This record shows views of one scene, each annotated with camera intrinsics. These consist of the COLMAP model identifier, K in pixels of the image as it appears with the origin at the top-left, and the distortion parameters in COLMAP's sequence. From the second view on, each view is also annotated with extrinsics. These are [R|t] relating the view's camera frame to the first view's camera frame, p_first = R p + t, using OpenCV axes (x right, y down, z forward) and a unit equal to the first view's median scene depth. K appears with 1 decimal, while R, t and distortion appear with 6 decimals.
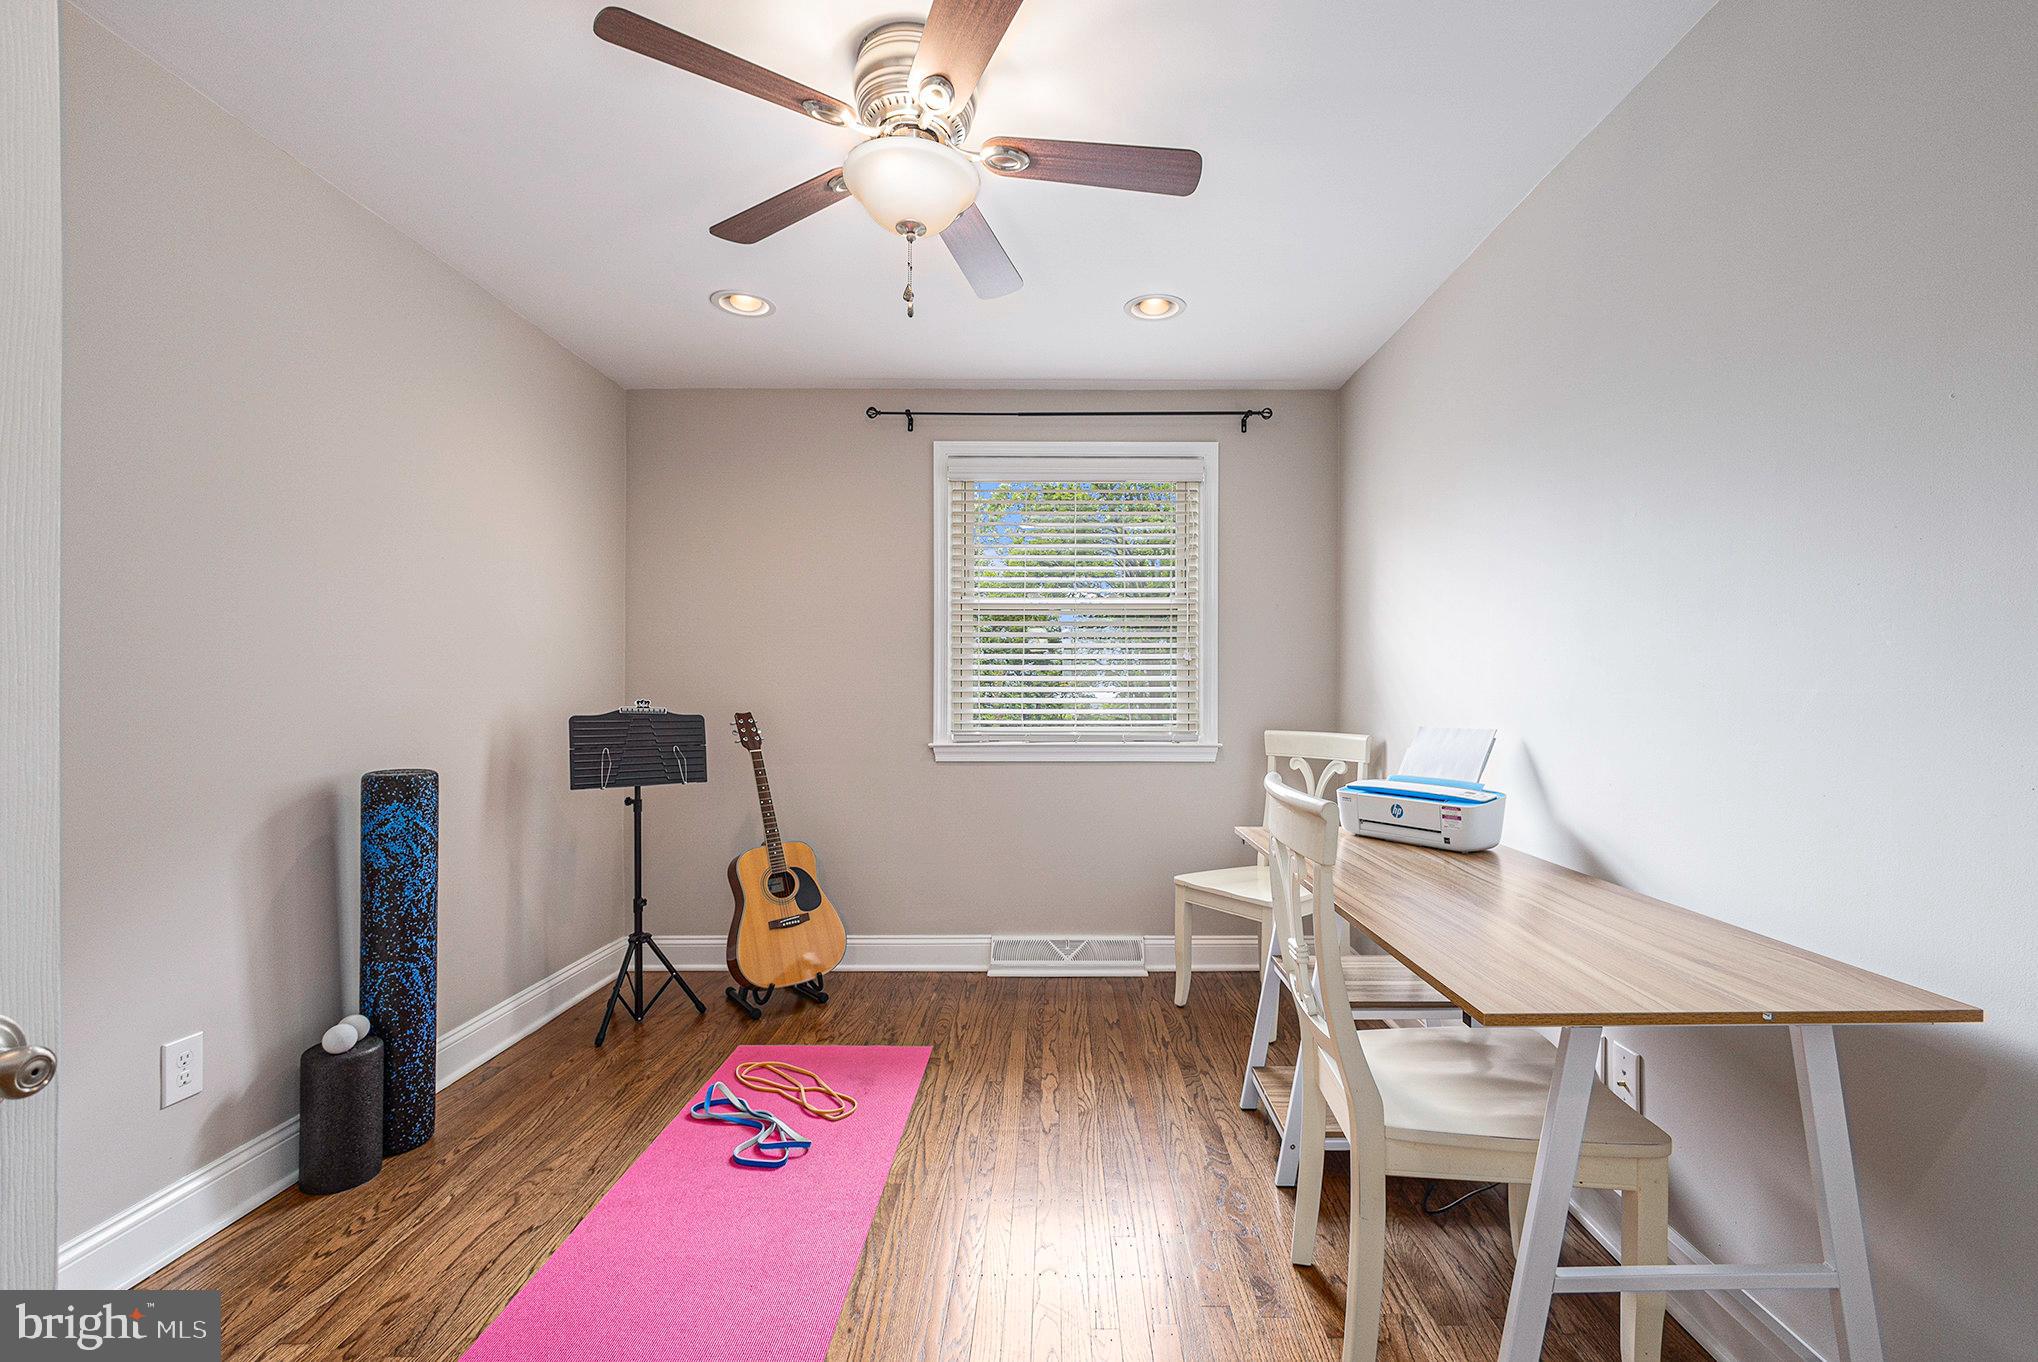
lens RADIAL K [[913.6, 0, 1099.7], [0, 913.6, 687.6], [0, 0, 1]] dist [-0.004025, -0.000054]
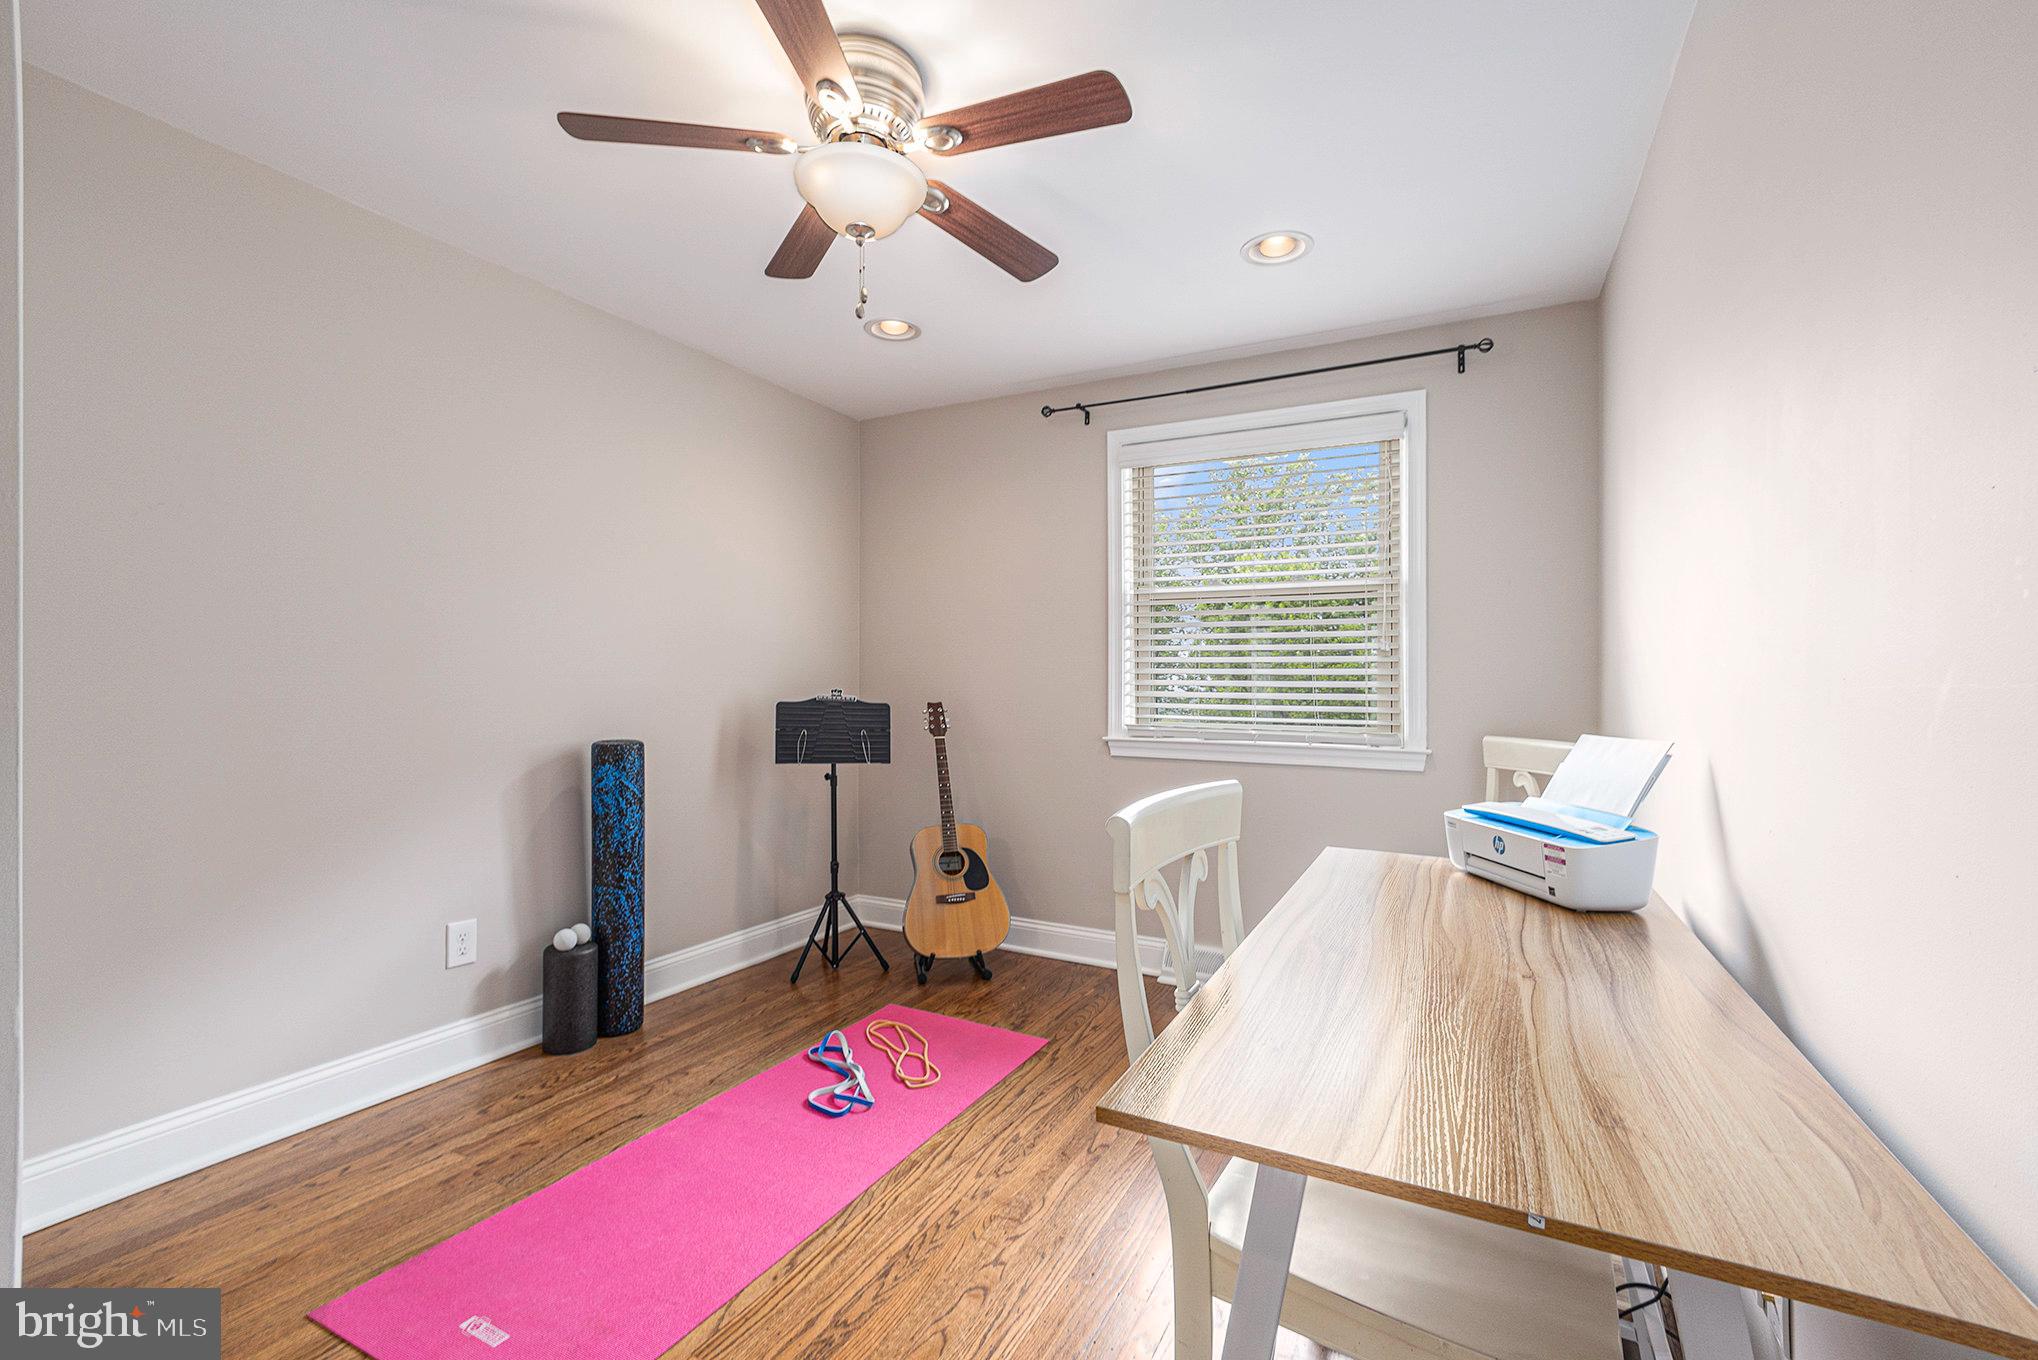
lens RADIAL K [[913.6, 0, 1020.9], [0, 913.6, 678.8], [0, 0, 1]] dist [-0.004025, -0.000054]
pose [[0.870886, 0.005616, -0.491453, 0.324560], [-0.008180, 0.999962, -0.003069, 0.002701], [0.491417, 0.006692, 0.870899, 0.135226]]
